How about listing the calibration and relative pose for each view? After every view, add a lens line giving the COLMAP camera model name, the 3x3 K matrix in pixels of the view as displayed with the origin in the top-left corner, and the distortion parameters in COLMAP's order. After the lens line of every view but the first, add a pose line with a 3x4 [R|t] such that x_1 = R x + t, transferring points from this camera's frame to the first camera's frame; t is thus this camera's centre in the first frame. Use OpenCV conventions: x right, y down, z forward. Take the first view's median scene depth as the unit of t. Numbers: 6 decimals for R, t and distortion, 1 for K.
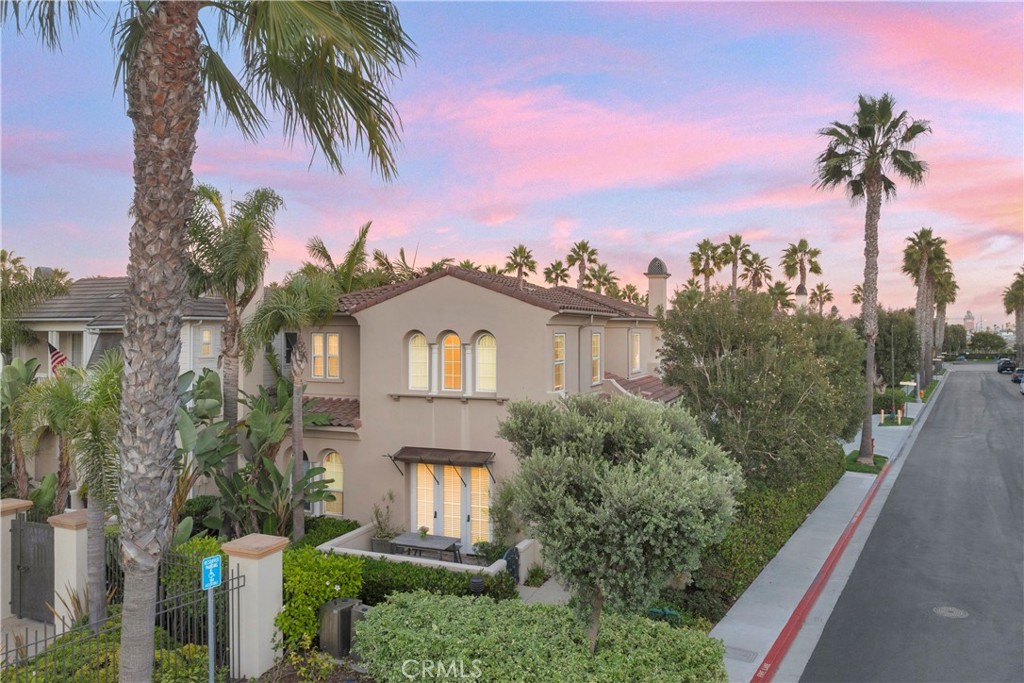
lens RADIAL K [[700.1, 0, 512.0], [0, 700.1, 341.5], [0, 0, 1]] dist [-0.037980, 0.002785]
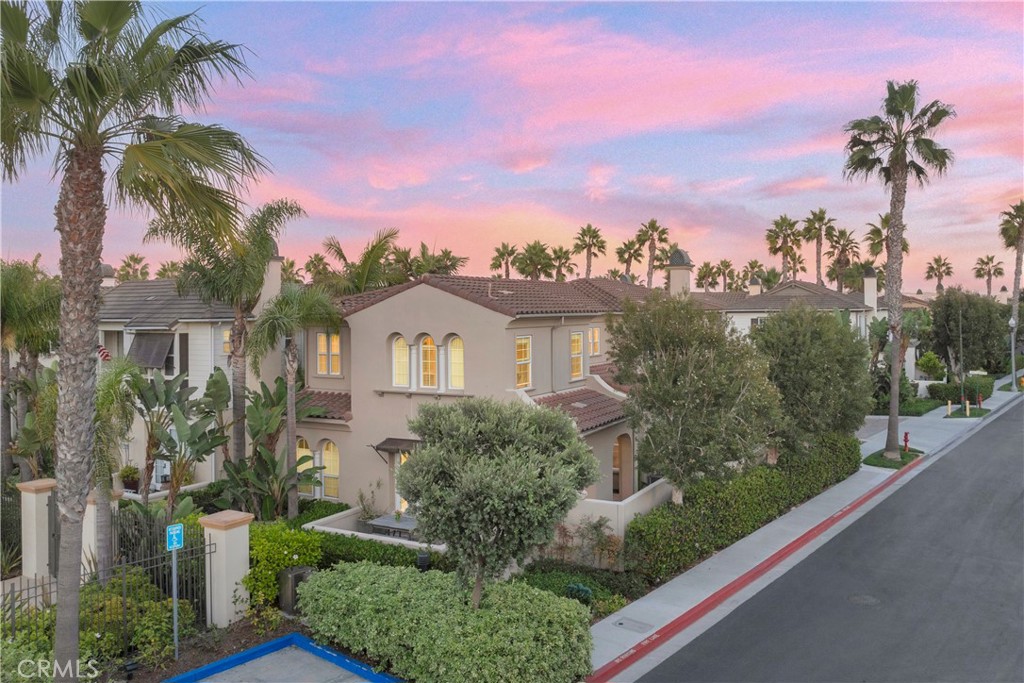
lens RADIAL K [[735.8, 0, 511.3], [0, 735.8, 330.7], [0, 0, 1]] dist [-0.035782, -0.002206]
pose [[0.994319, -0.005168, -0.106320, 0.174347], [0.006110, 0.999945, 0.008535, -0.029521], [0.106270, -0.009136, 0.994295, -0.142014]]
